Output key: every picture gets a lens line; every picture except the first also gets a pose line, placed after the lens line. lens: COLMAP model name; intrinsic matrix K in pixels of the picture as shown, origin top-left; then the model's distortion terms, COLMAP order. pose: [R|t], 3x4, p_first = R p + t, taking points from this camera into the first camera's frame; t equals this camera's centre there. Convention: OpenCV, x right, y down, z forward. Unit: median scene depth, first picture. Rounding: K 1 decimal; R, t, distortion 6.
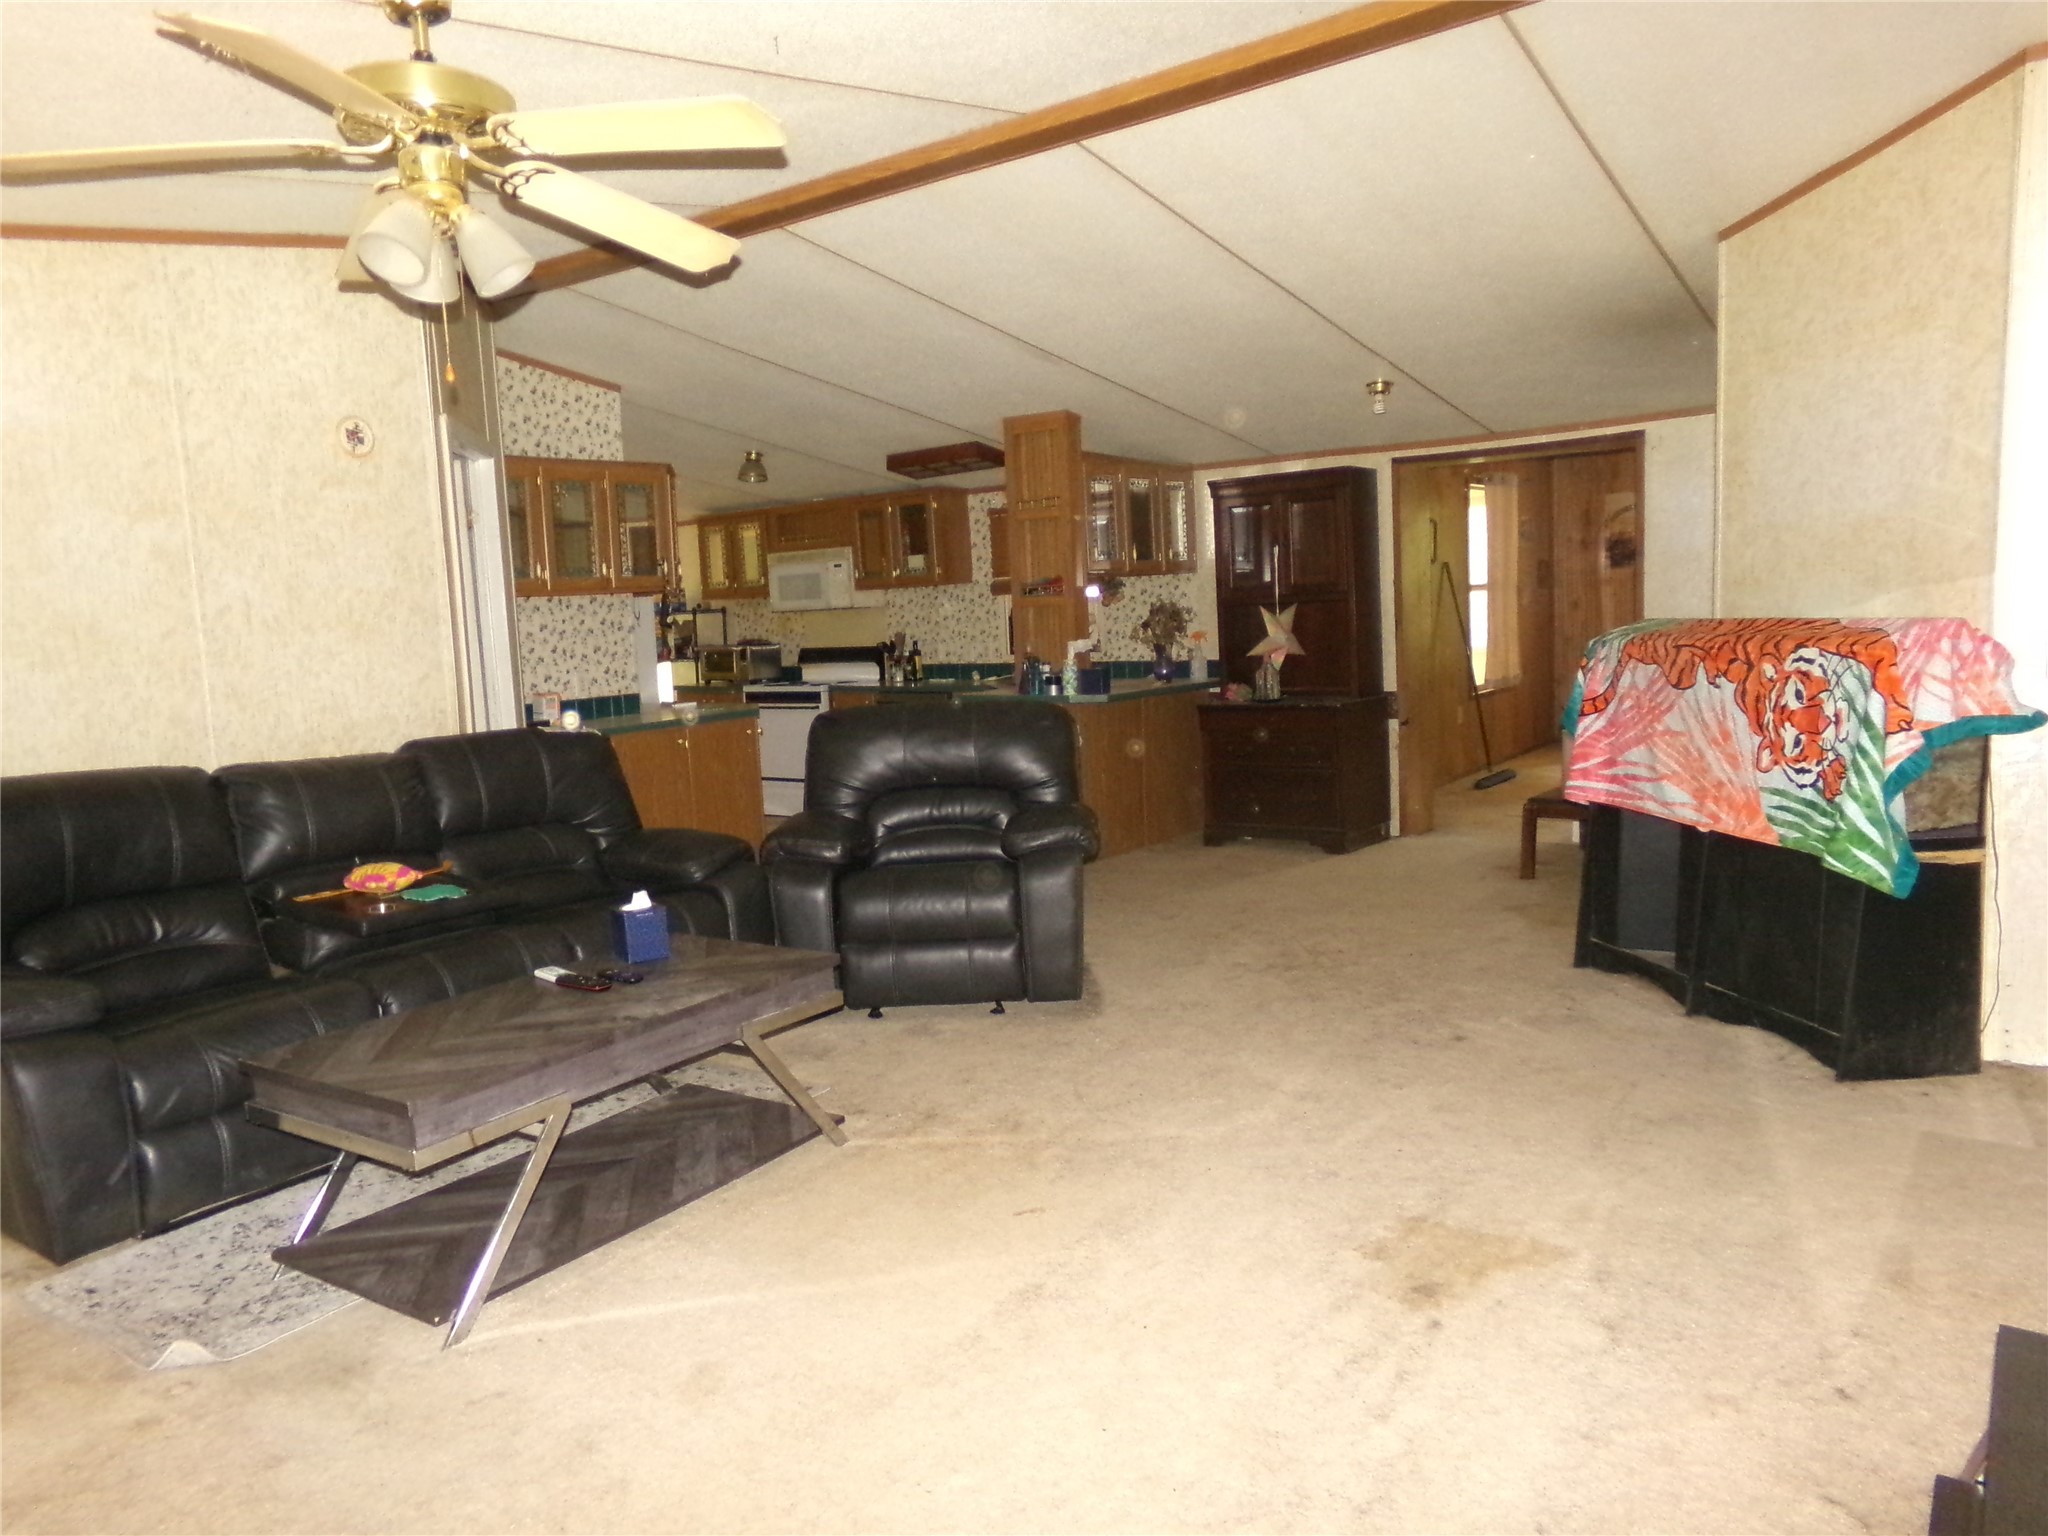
lens RADIAL K [[1417.9, 0, 1019.5], [0, 1417.9, 777.5], [0, 0, 1]] dist [-0.027300, 0.065205]
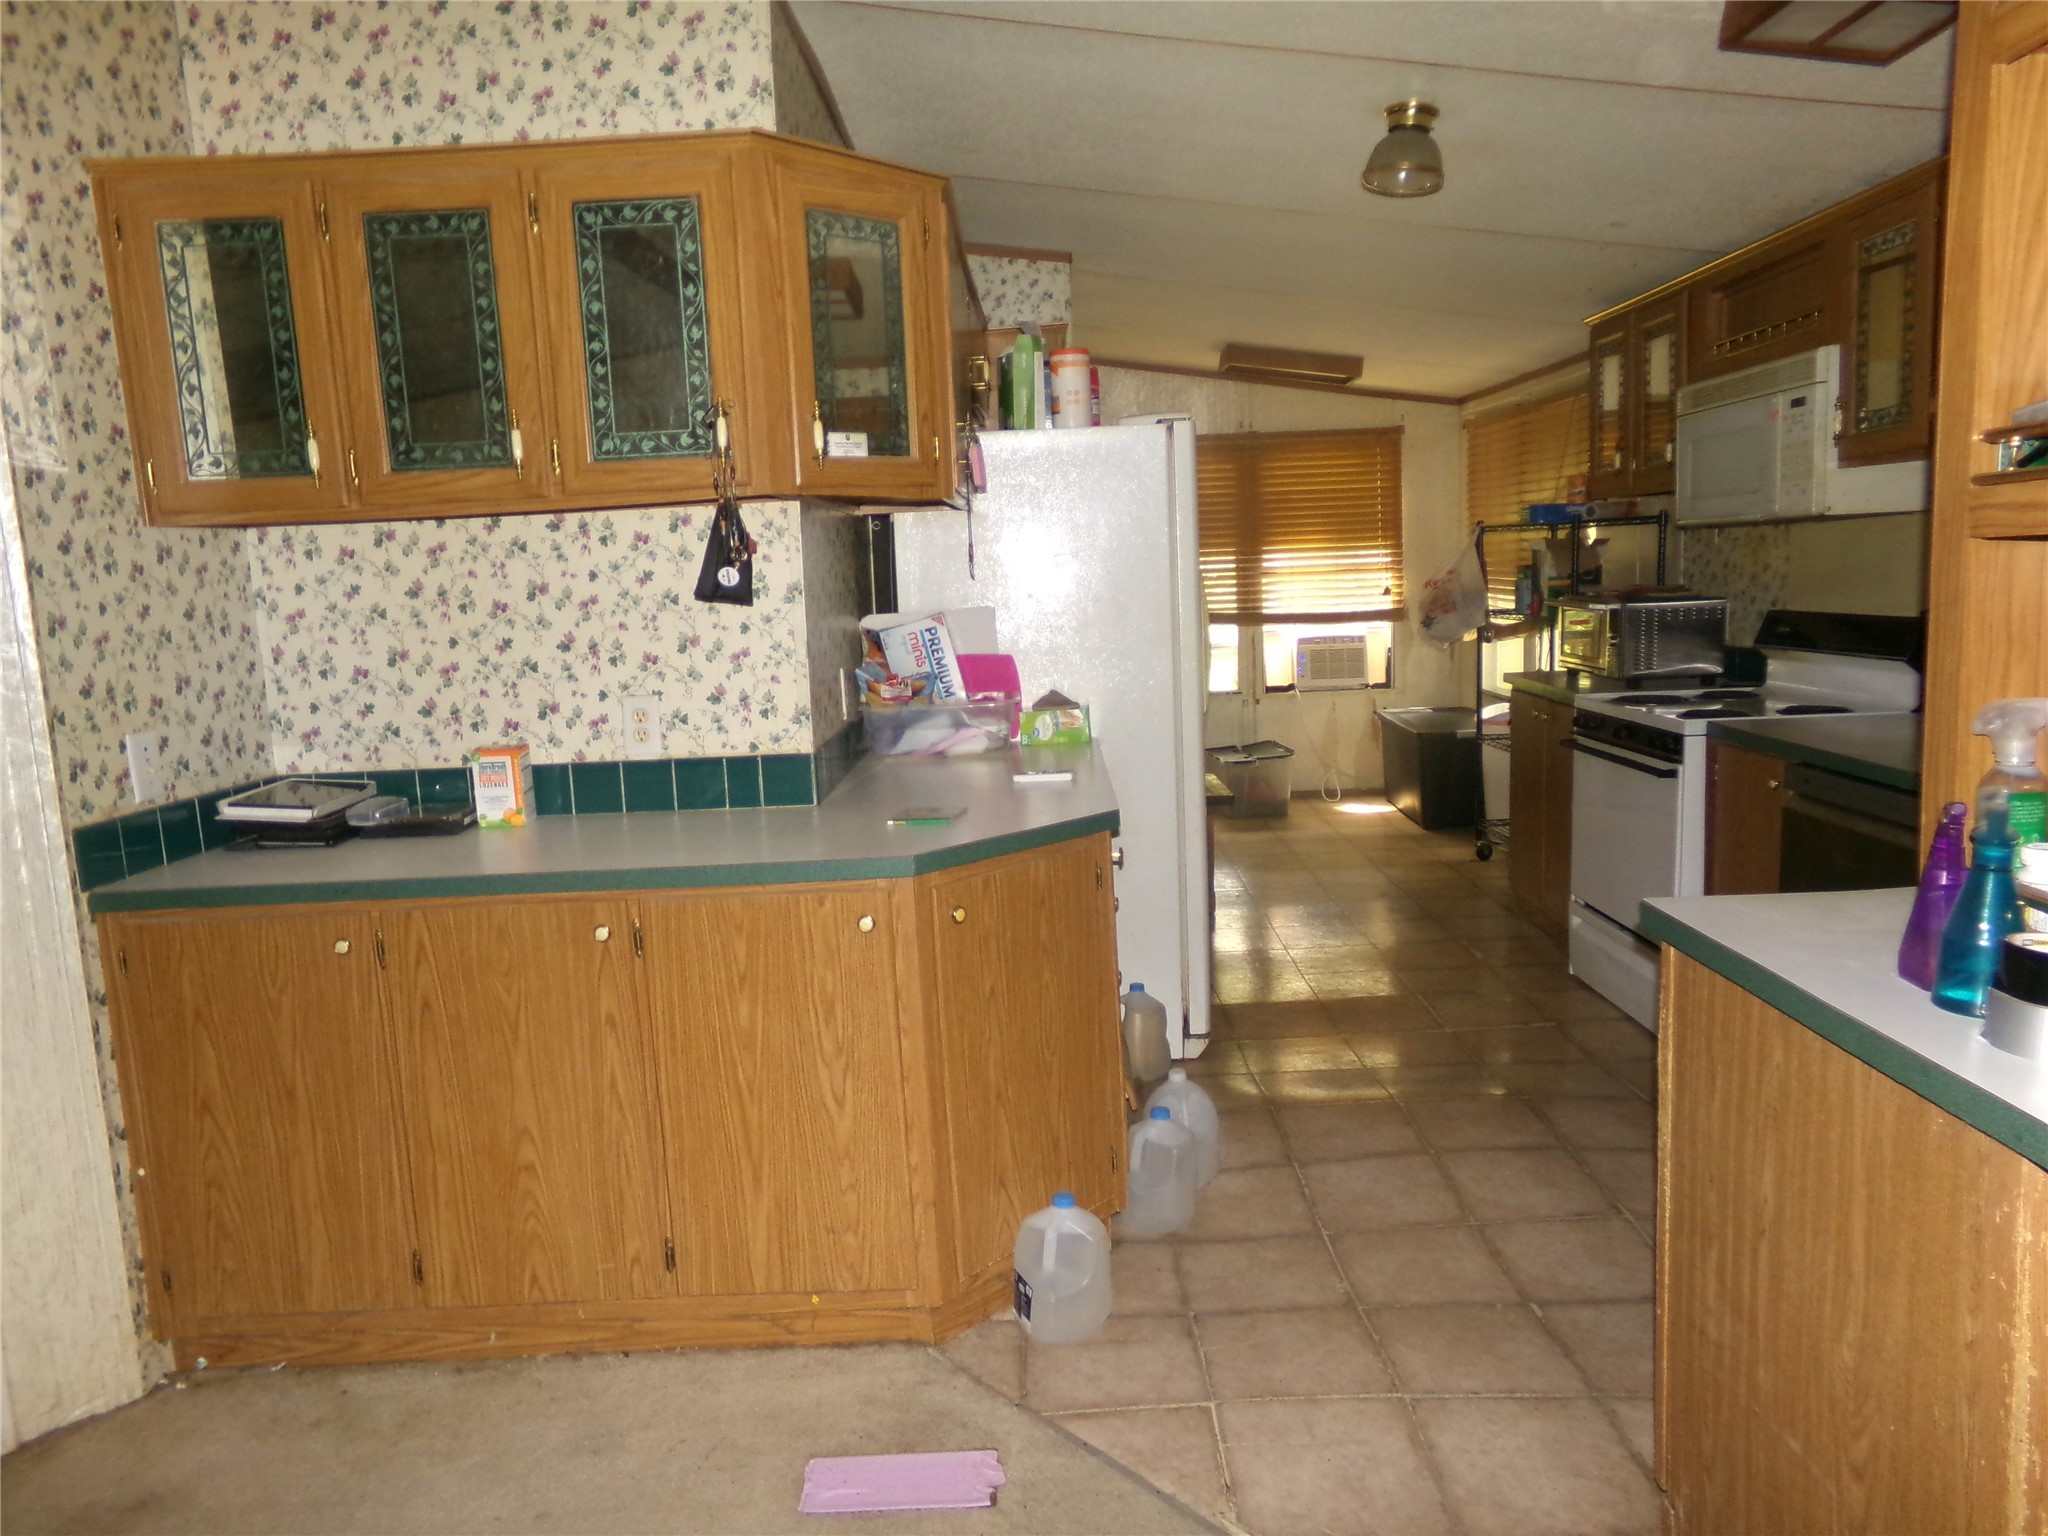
lens RADIAL K [[1452.7, 0, 994.9], [0, 1452.7, 774.6], [0, 0, 1]] dist [-0.080335, 0.182634]
pose [[0.583403, 0.131574, -0.801455, 0.068280], [-0.076826, 0.991306, 0.106818, -0.076218], [0.808541, -0.000746, 0.588439, 0.603484]]
